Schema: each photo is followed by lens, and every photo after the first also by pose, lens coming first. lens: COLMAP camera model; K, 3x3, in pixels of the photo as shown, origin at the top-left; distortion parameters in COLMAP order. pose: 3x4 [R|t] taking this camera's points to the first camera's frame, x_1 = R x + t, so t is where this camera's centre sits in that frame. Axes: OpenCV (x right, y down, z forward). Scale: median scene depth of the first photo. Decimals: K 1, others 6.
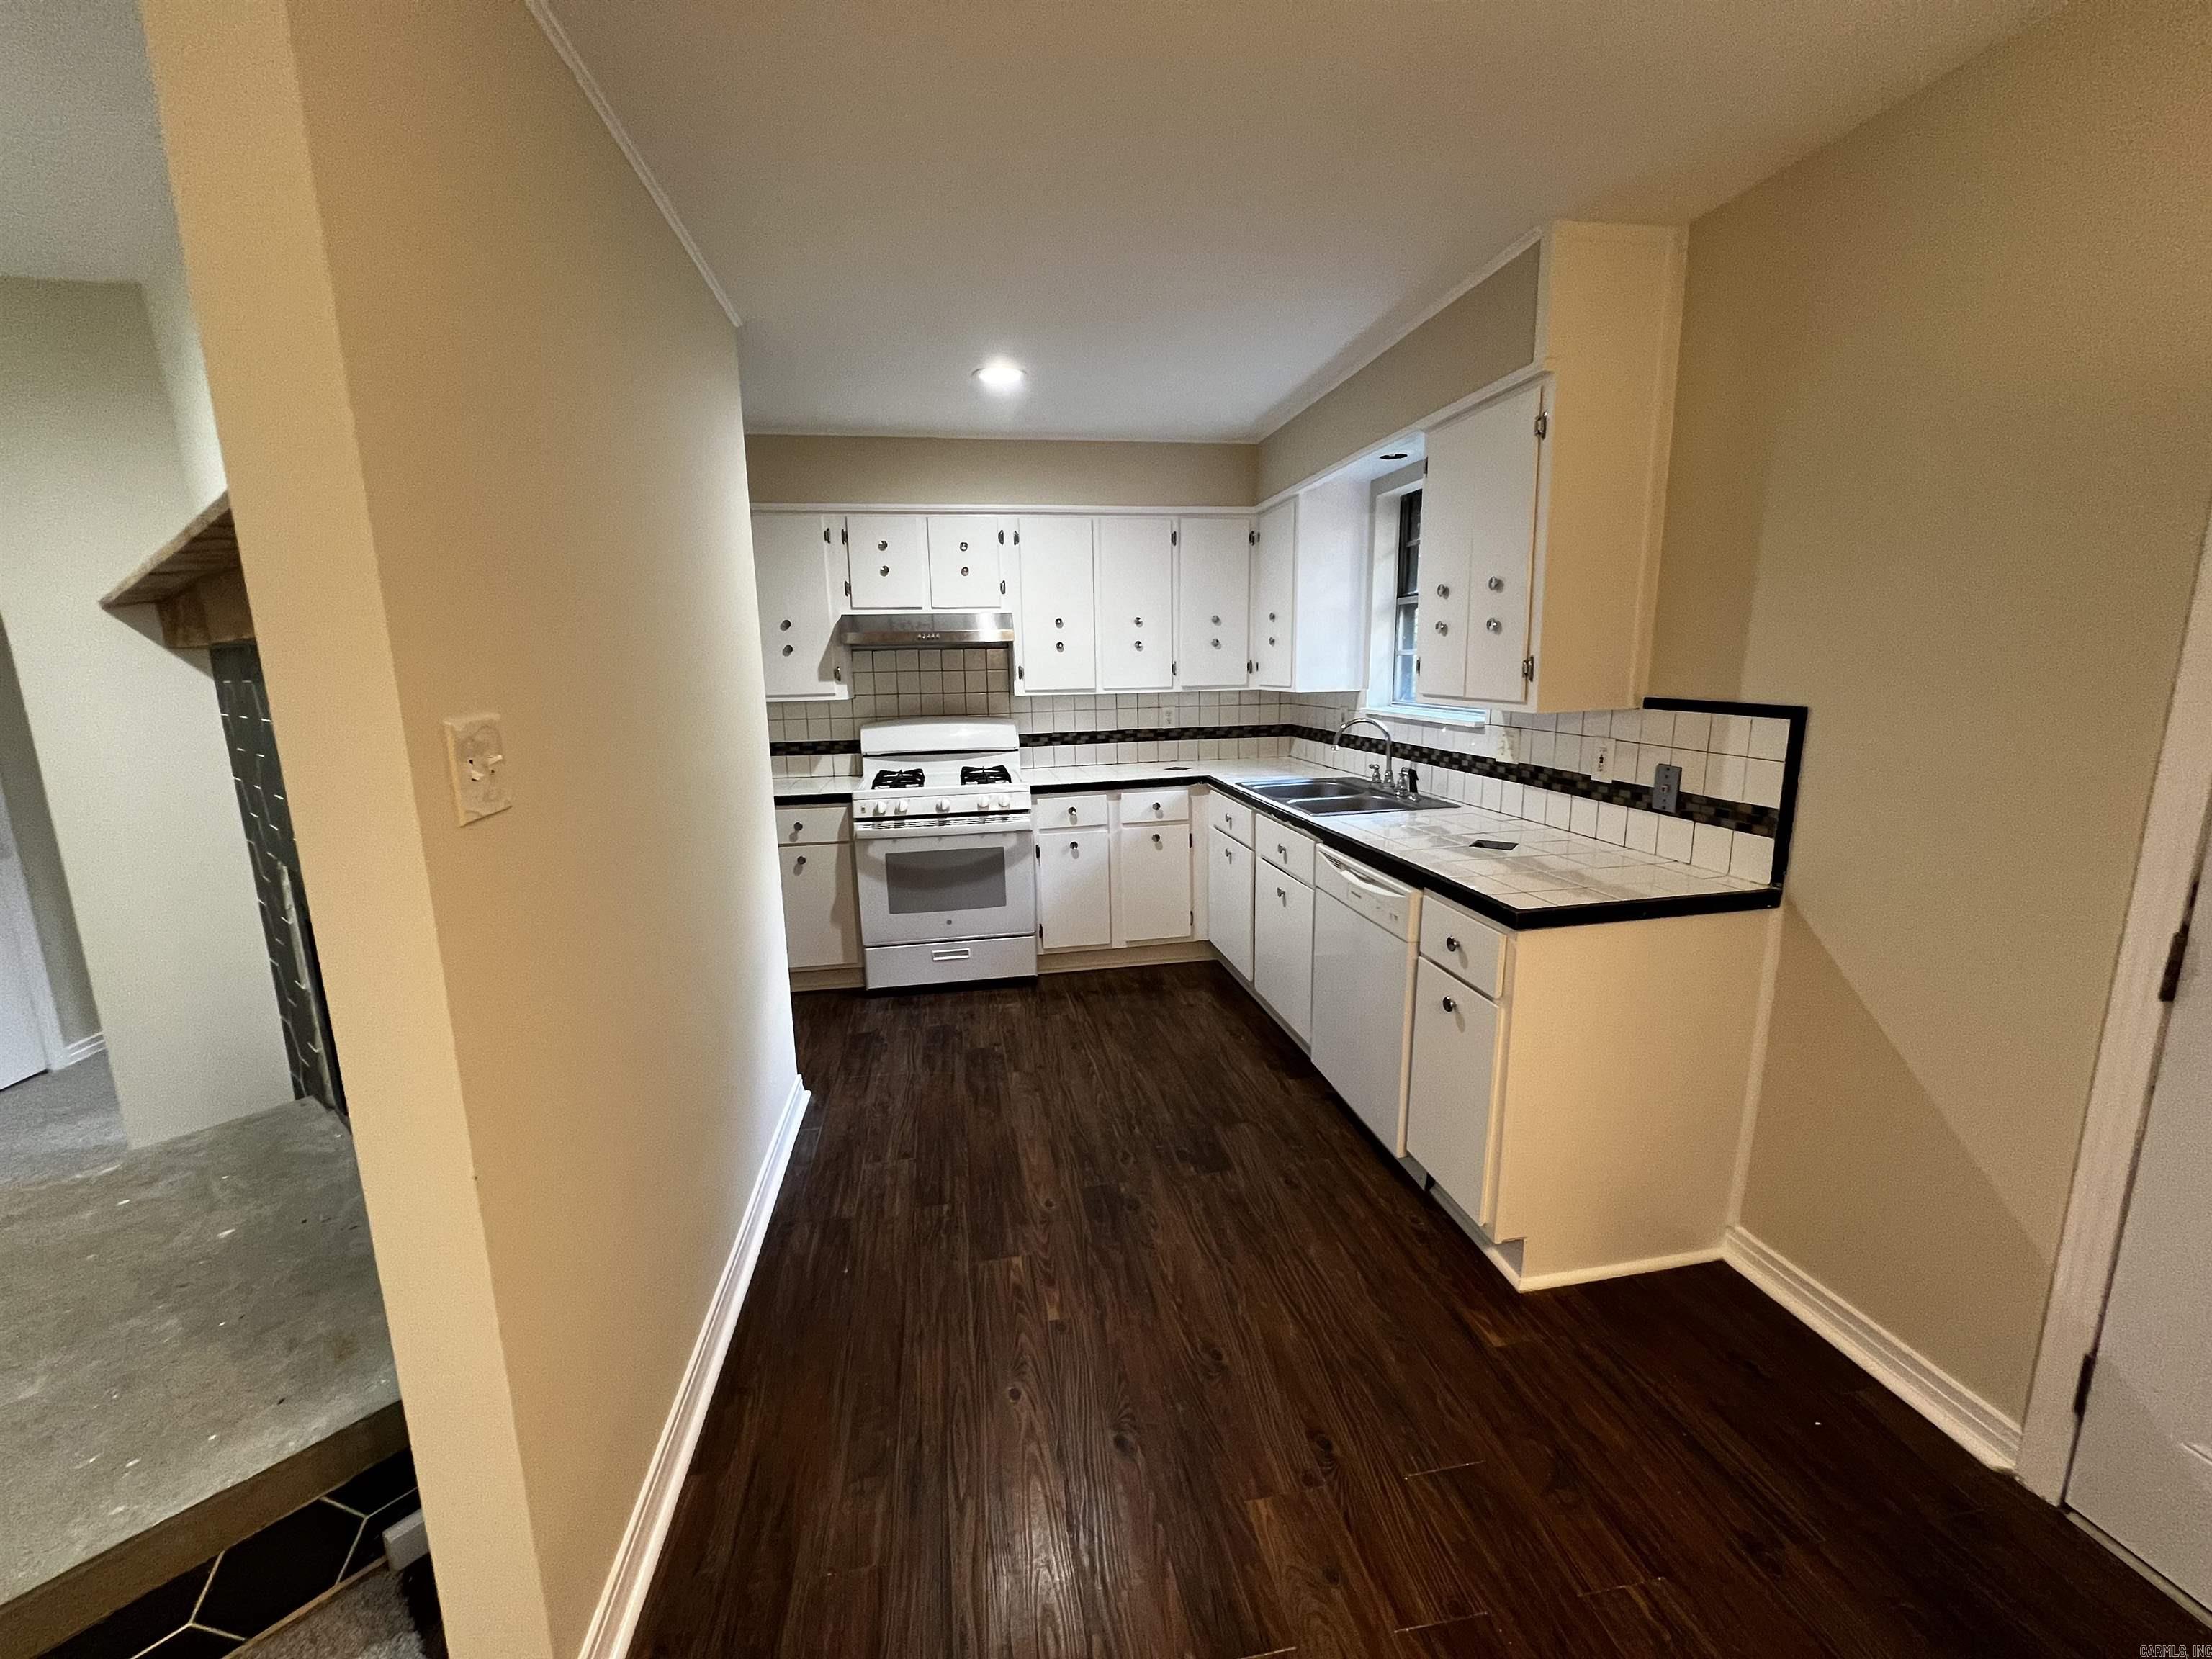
lens RADIAL K [[885.1, 0, 1104.6], [0, 885.1, 819.1], [0, 0, 1]] dist [0.000573, -0.000027]
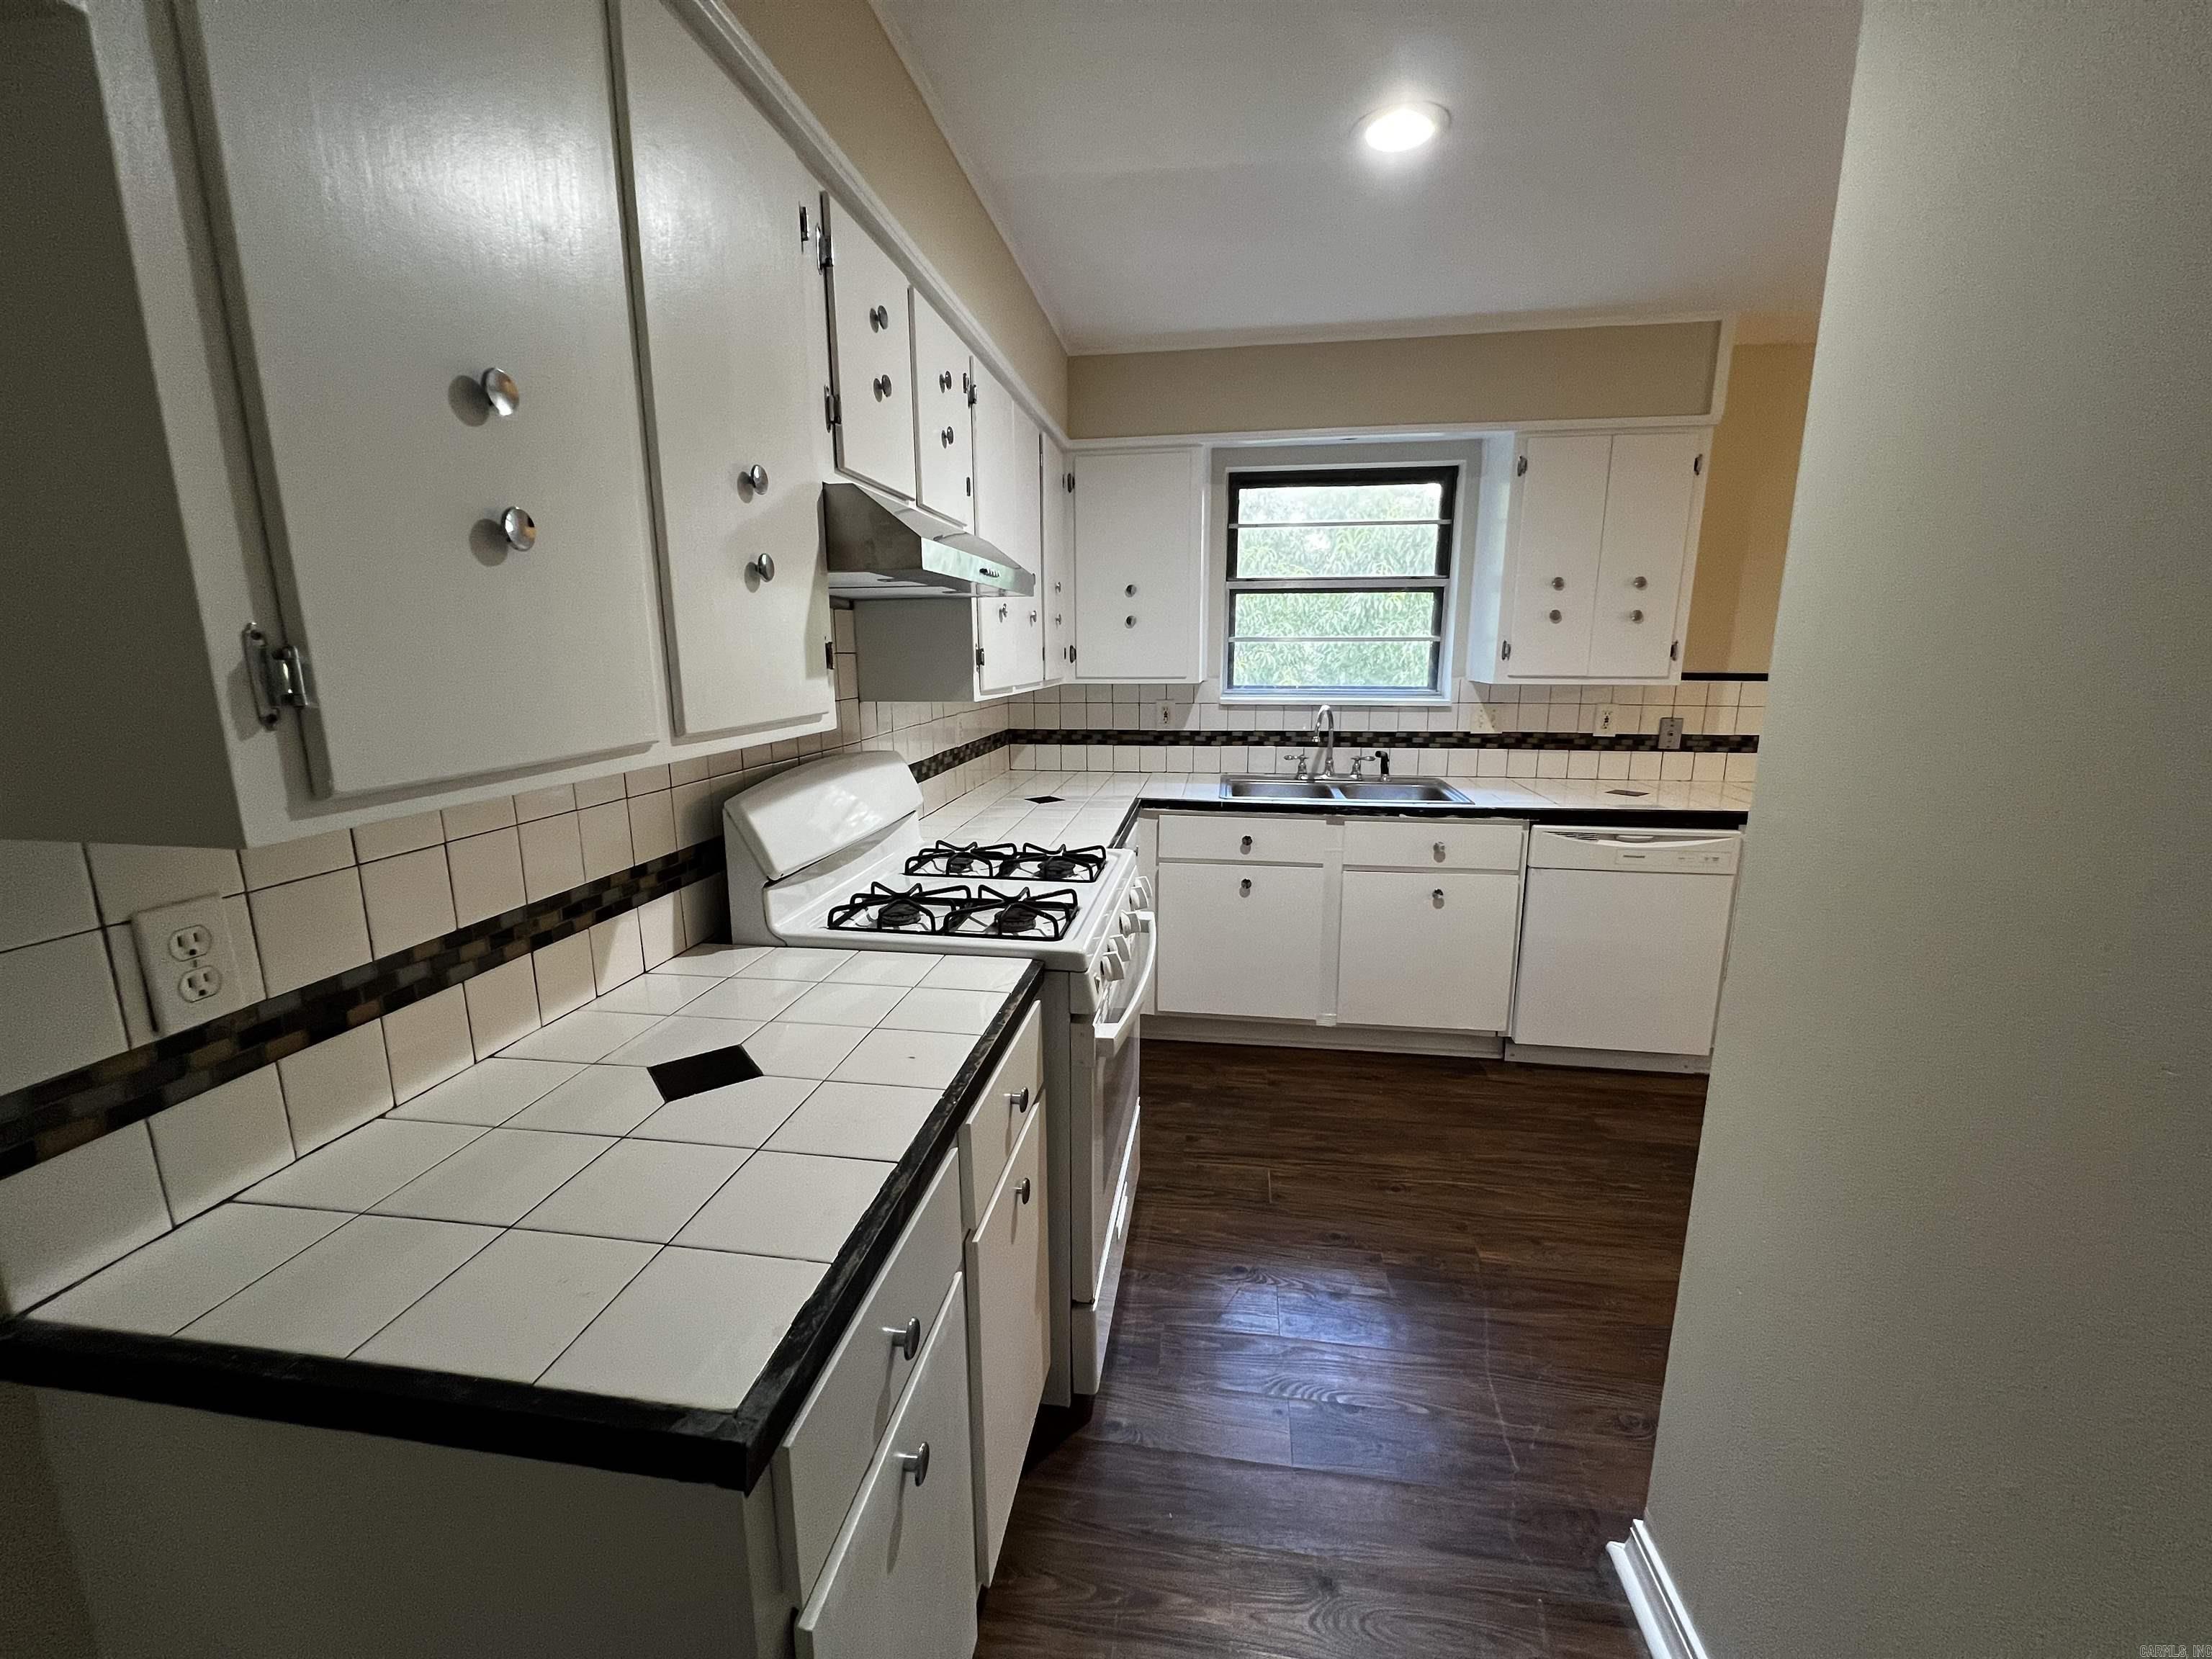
lens RADIAL K [[882.3, 0, 1106.0], [0, 882.3, 829.5], [0, 0, 1]] dist [0.000125, -0.000004]
pose [[0.309721, -0.170079, 0.935492, -0.885278], [0.165633, 0.978480, 0.123057, -0.180073], [-0.936290, 0.116836, 0.331226, 1.185643]]
